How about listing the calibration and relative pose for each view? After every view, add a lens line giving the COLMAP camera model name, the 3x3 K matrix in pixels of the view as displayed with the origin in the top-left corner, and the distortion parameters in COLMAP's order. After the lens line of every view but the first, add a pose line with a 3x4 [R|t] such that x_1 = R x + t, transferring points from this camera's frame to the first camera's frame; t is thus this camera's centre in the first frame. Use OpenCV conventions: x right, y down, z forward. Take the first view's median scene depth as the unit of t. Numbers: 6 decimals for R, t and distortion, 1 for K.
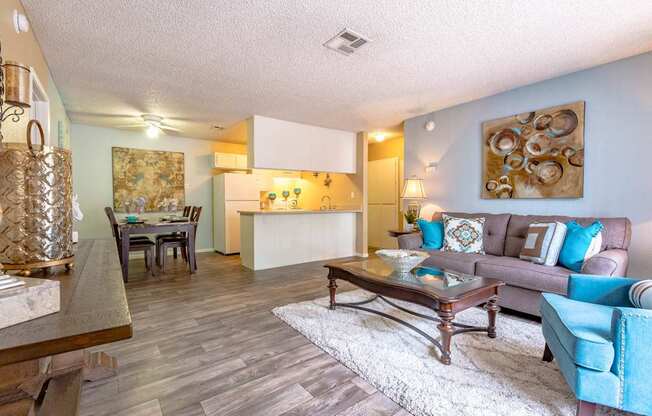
lens RADIAL K [[290.3, 0, 325.4], [0, 290.3, 208.5], [0, 0, 1]] dist [-0.001399, 0.000804]
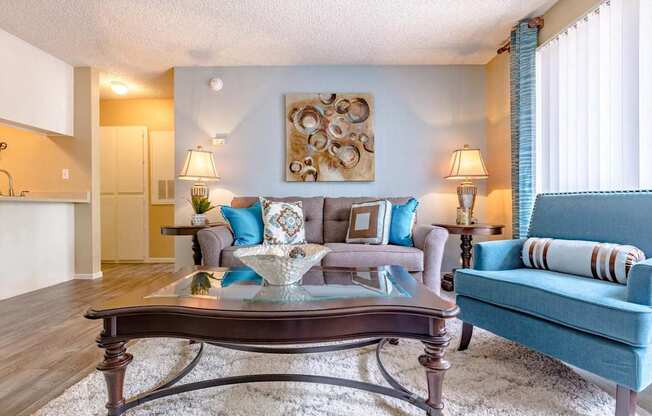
lens RADIAL K [[290.3, 0, 324.1], [0, 290.3, 206.4], [0, 0, 1]] dist [-0.001399, 0.000804]
pose [[0.605671, -0.006200, 0.795691, -0.087879], [0.021576, 0.999730, -0.008633, 0.055233], [-0.795423, 0.022396, 0.605641, 0.426288]]
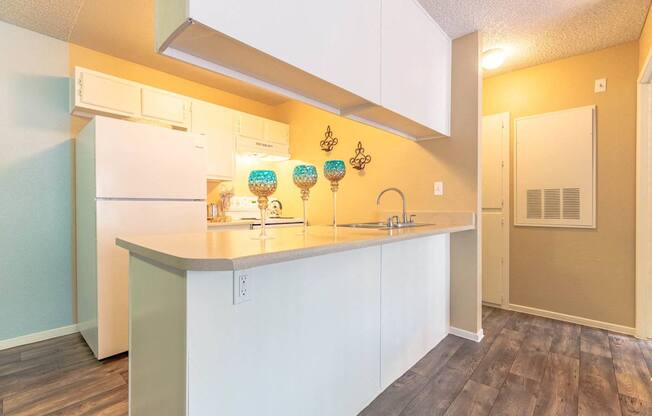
lens RADIAL K [[290.3, 0, 320.9], [0, 290.3, 206.3], [0, 0, 1]] dist [-0.001399, 0.000804]
pose [[0.984419, 0.000562, 0.175837, -0.252534], [0.001996, 0.999895, -0.014372, -0.025244], [-0.175826, 0.014499, 0.984314, 1.034343]]
